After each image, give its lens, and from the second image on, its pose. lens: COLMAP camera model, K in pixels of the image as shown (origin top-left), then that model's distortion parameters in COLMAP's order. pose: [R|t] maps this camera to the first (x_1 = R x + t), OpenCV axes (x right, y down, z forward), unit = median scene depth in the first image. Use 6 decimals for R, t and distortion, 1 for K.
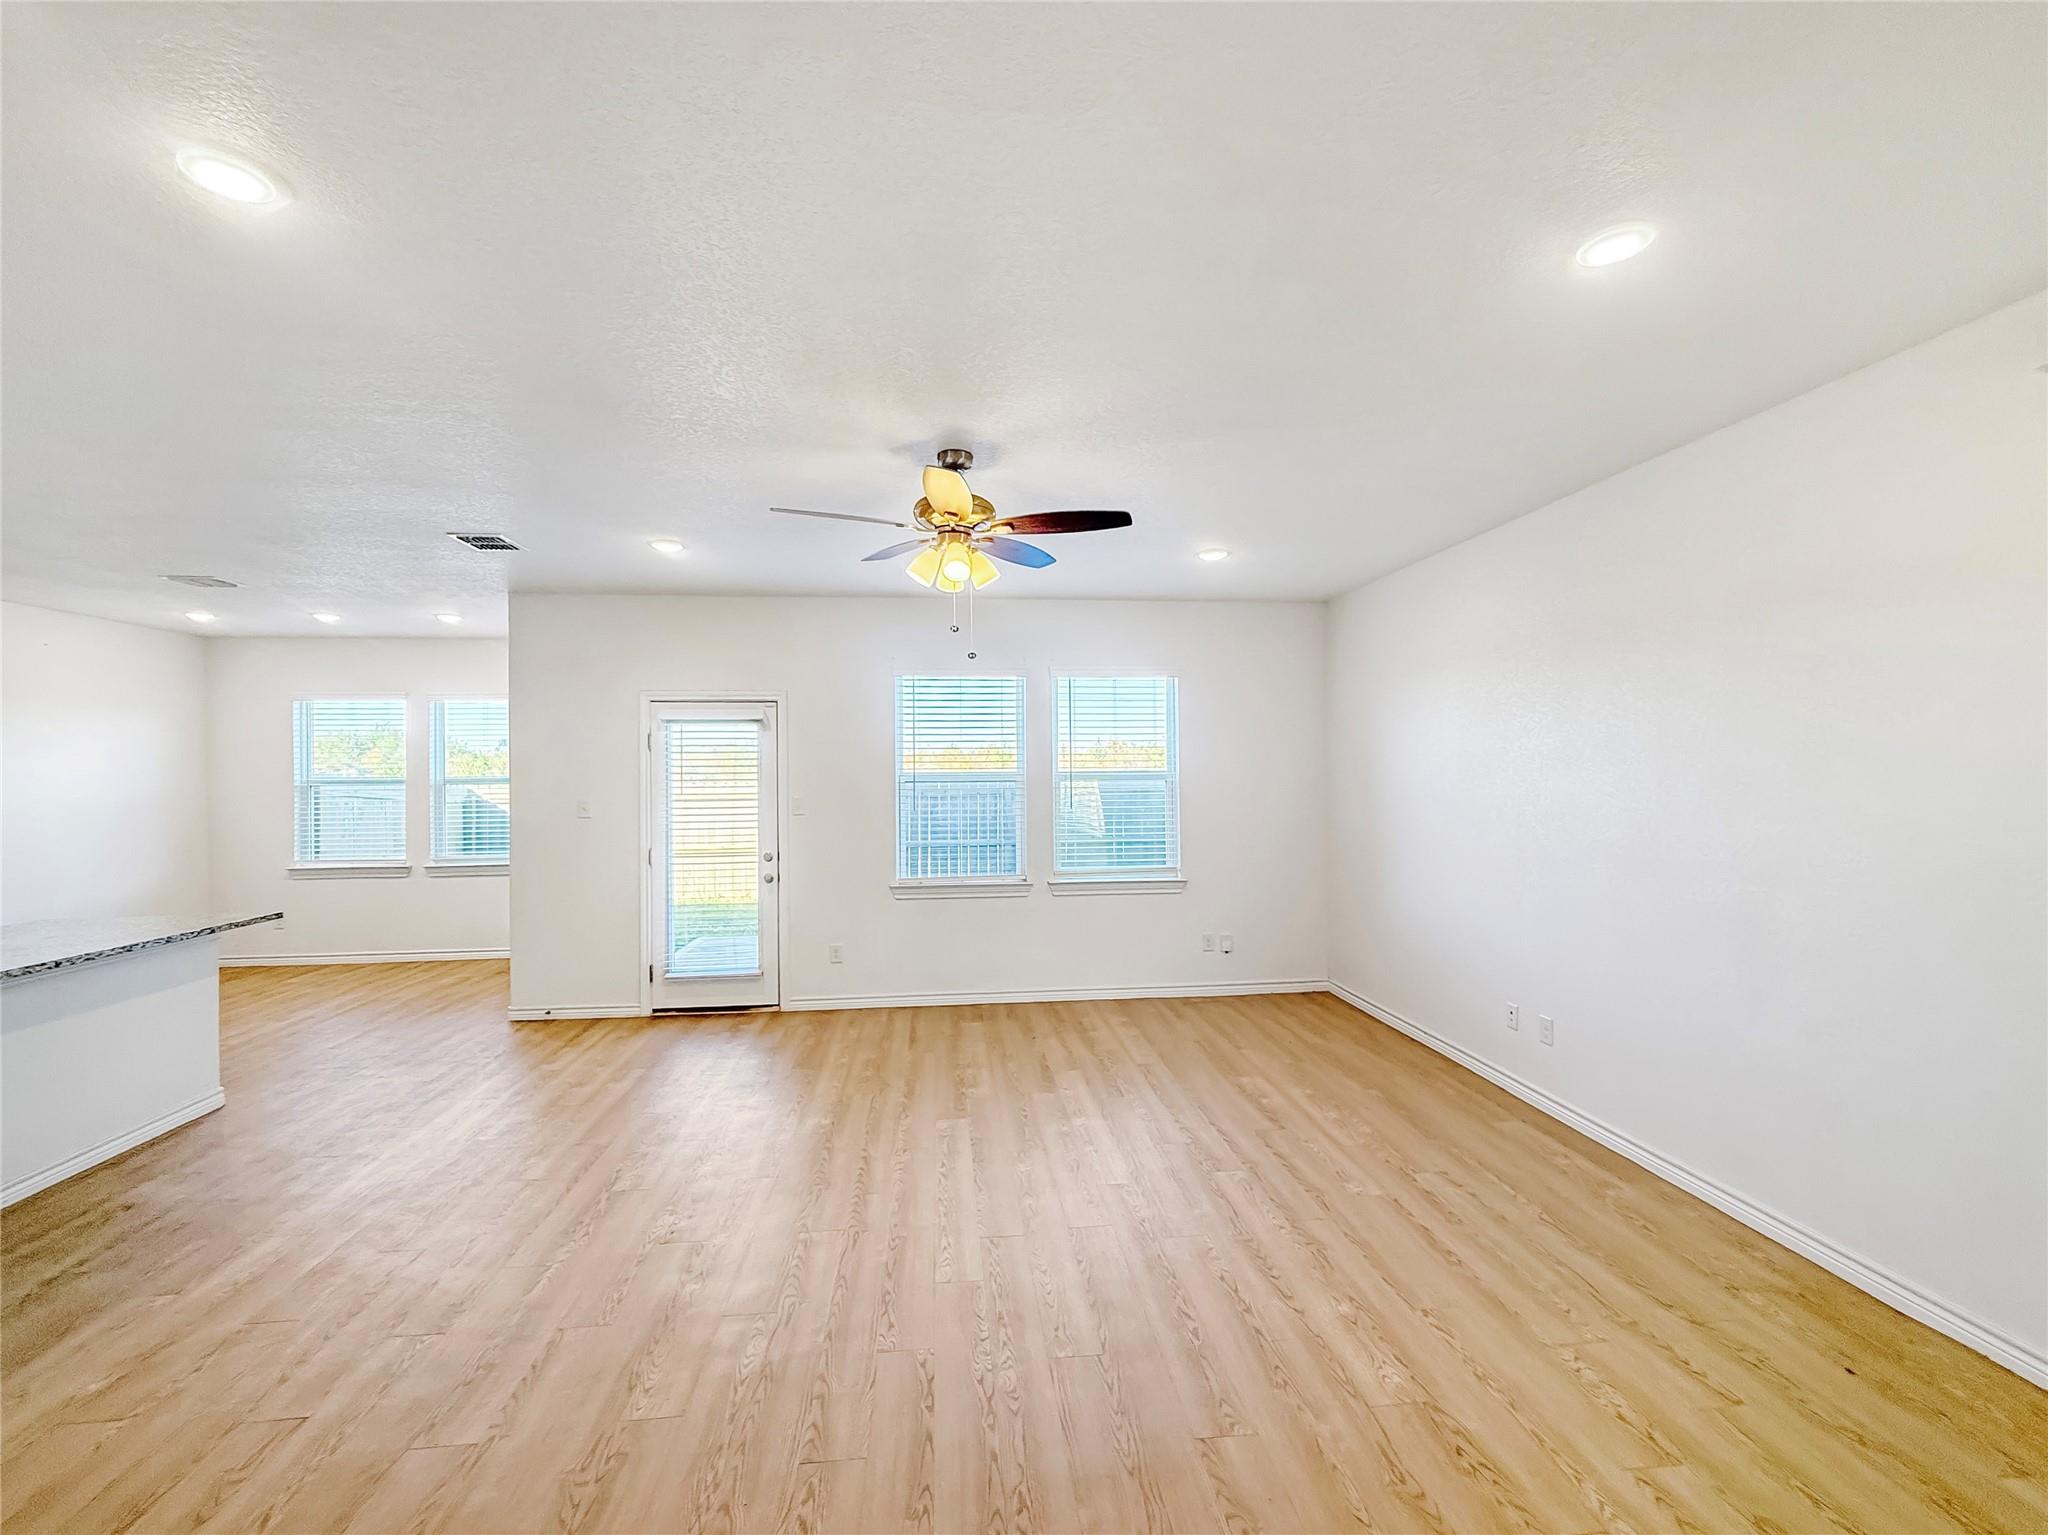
lens RADIAL K [[838.1, 0, 1017.4], [0, 838.1, 775.3], [0, 0, 1]] dist [0.001644, -0.000747]
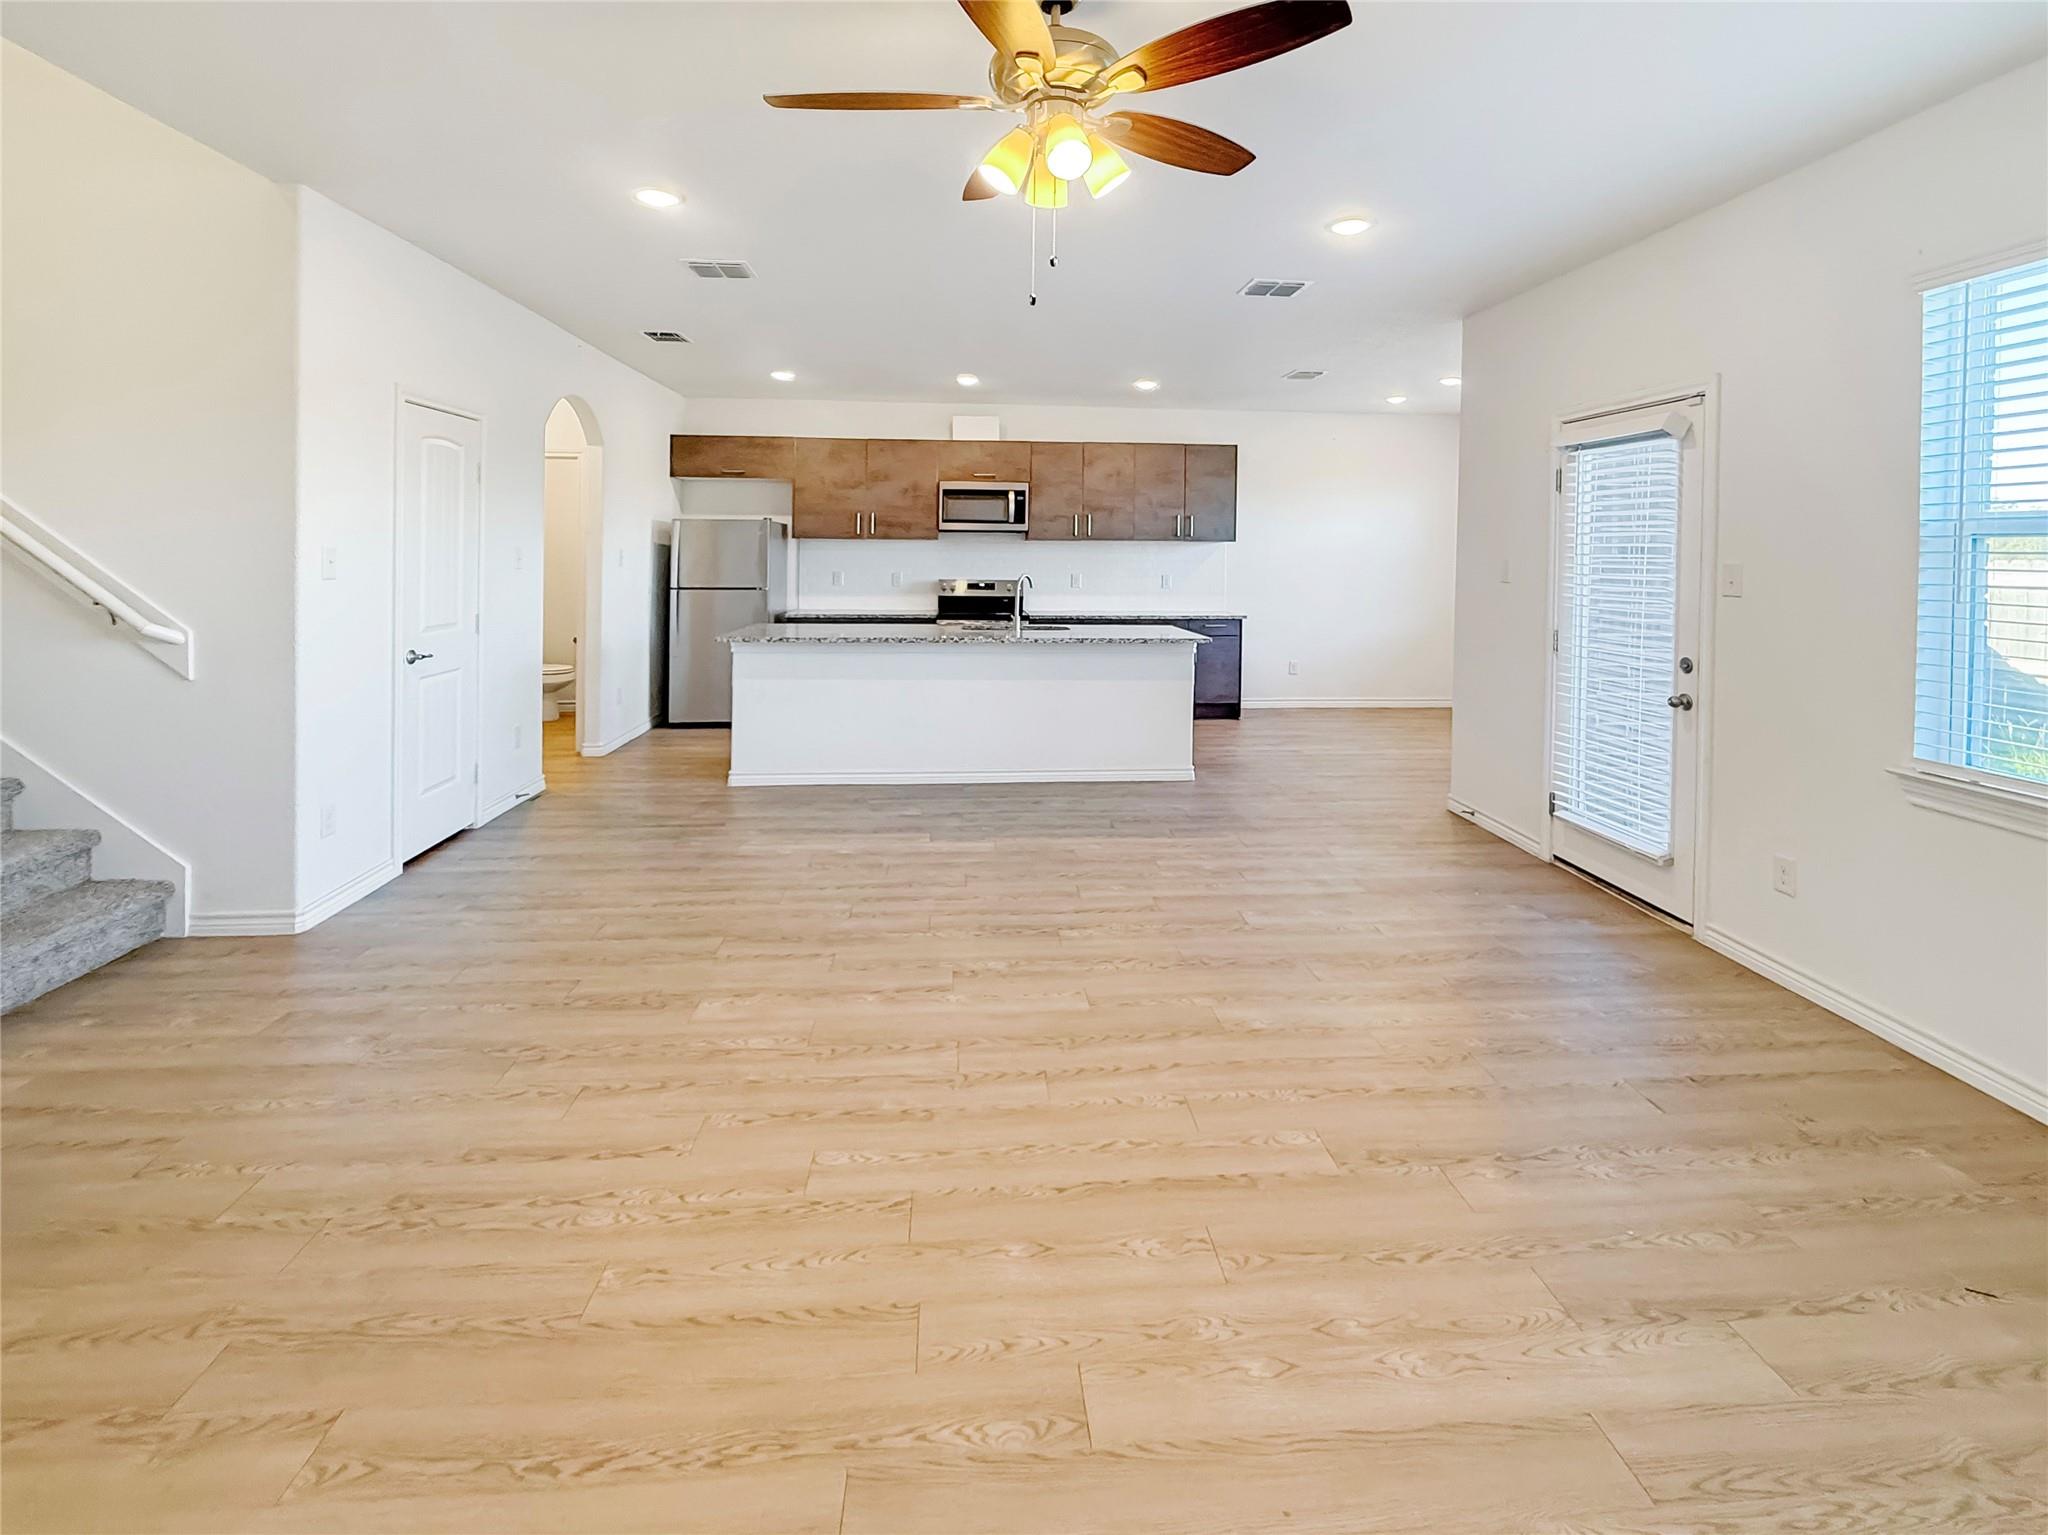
lens RADIAL K [[914.0, 0, 1030.9], [0, 914.0, 553.1], [0, 0, 1]] dist [0.005126, -0.002034]
pose [[-0.014385, 0.010034, -0.999846, 0.470356], [-0.017462, 0.999795, 0.010284, 0.029486], [0.999744, 0.017607, -0.014207, 0.769538]]
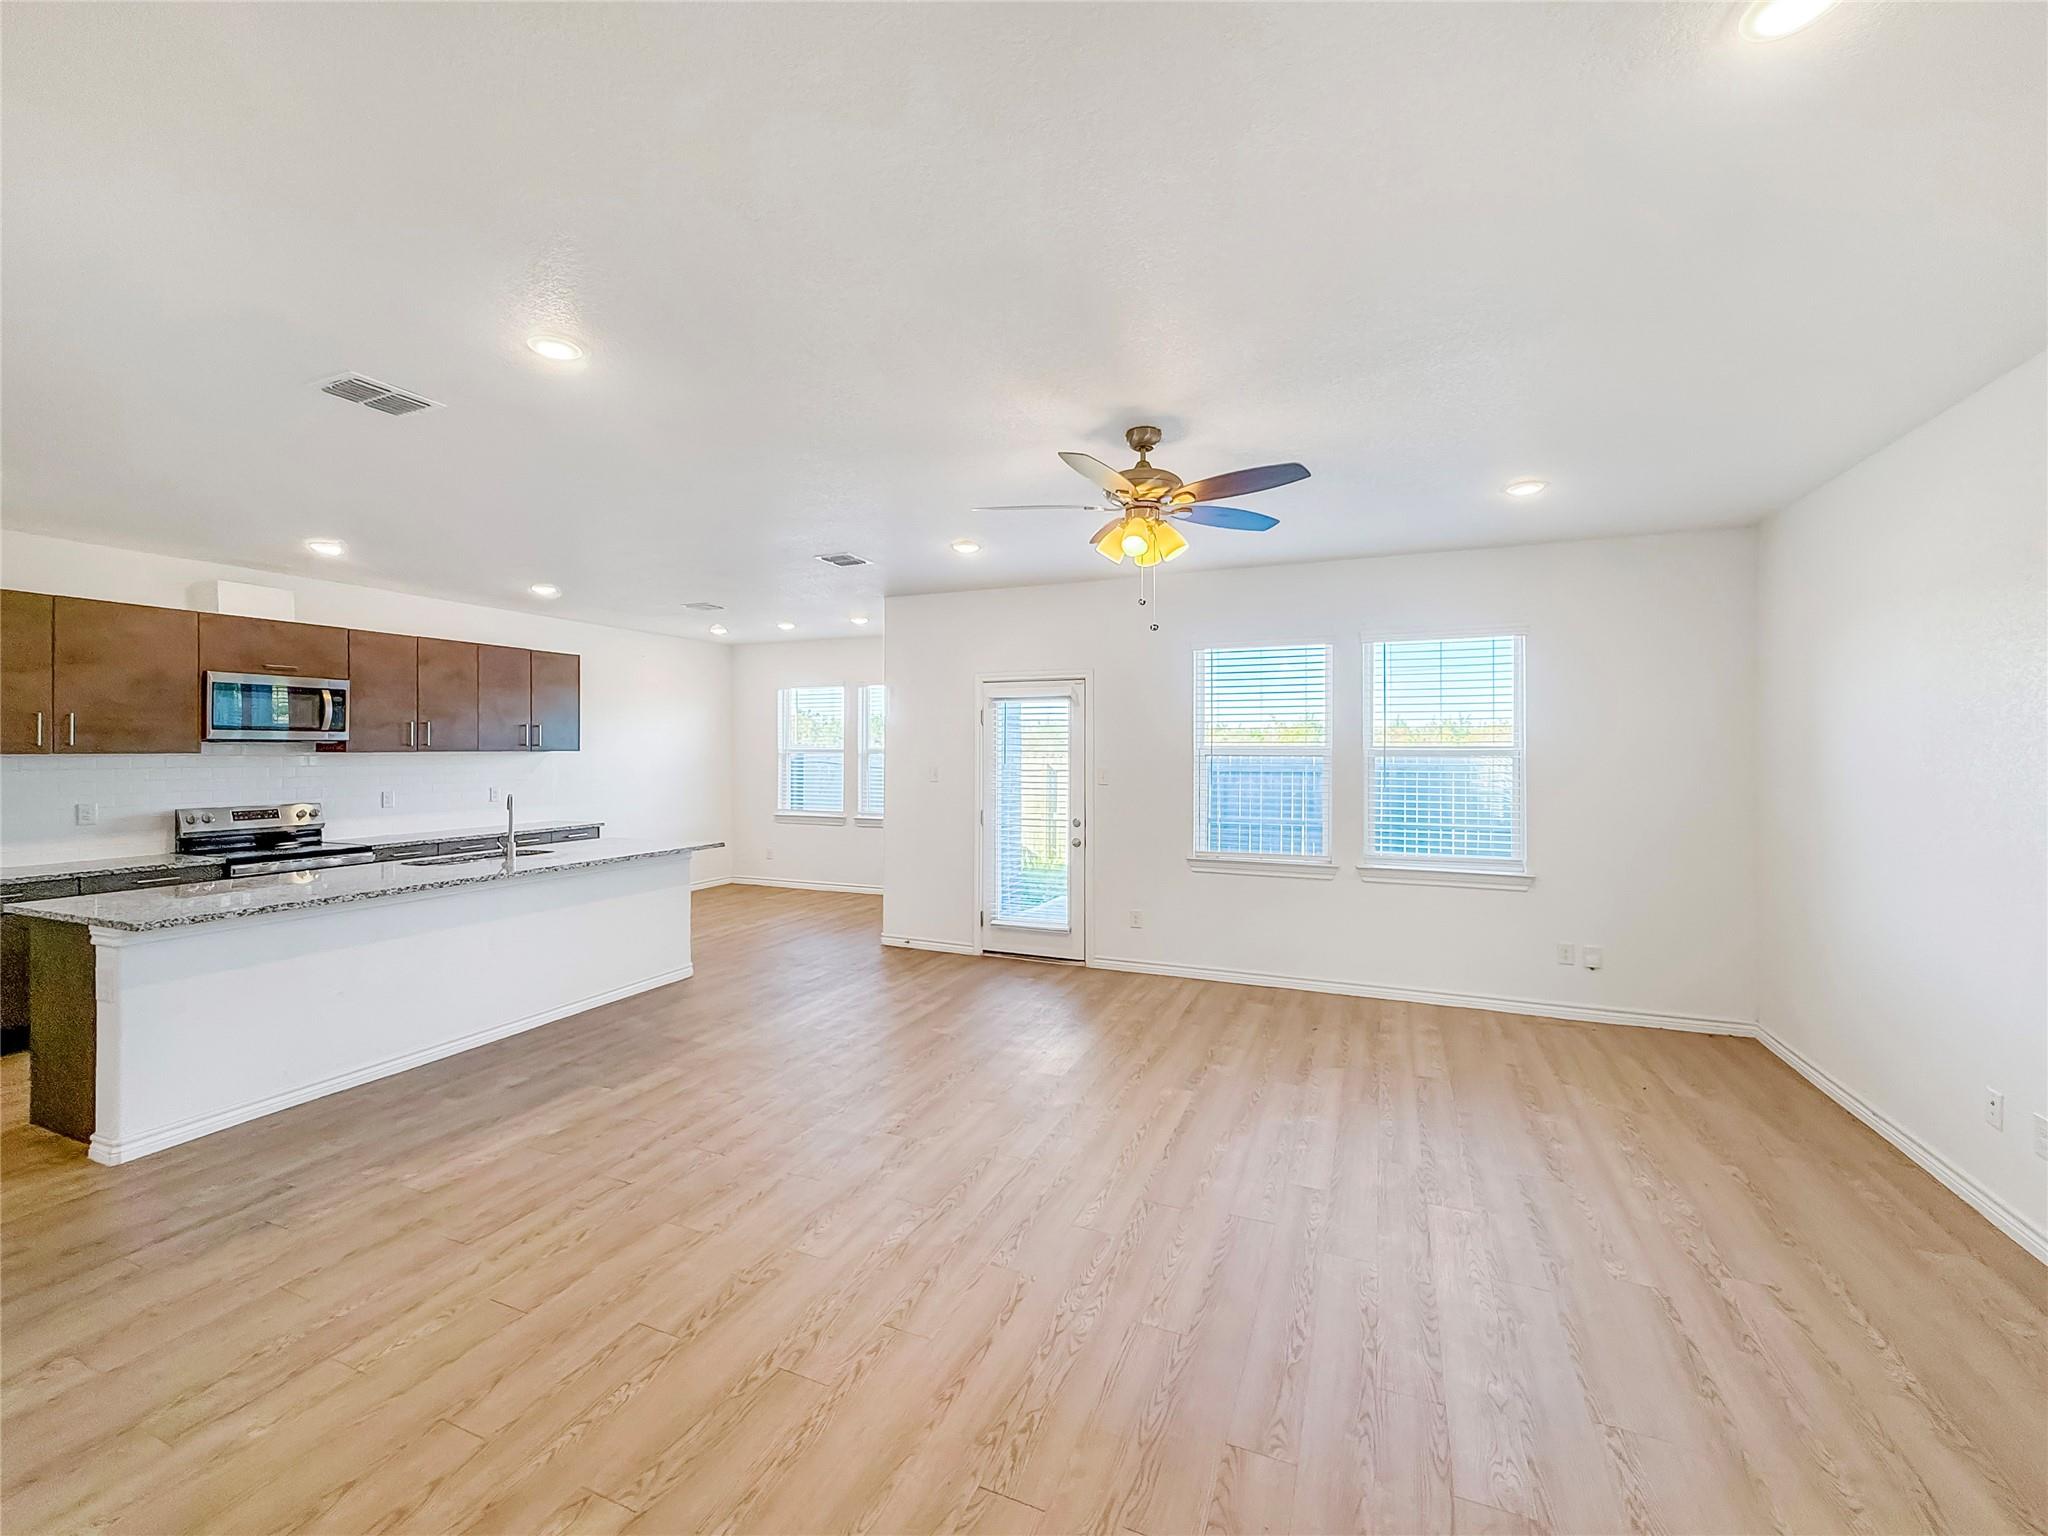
lens RADIAL K [[838.1, 0, 1028.1], [0, 838.1, 750.0], [0, 0, 1]] dist [0.001644, -0.000747]
pose [[0.877883, 0.009333, -0.478785, 0.226525], [-0.010395, 0.999946, 0.000432, 0.004884], [0.478763, 0.004598, 0.877932, 0.027900]]
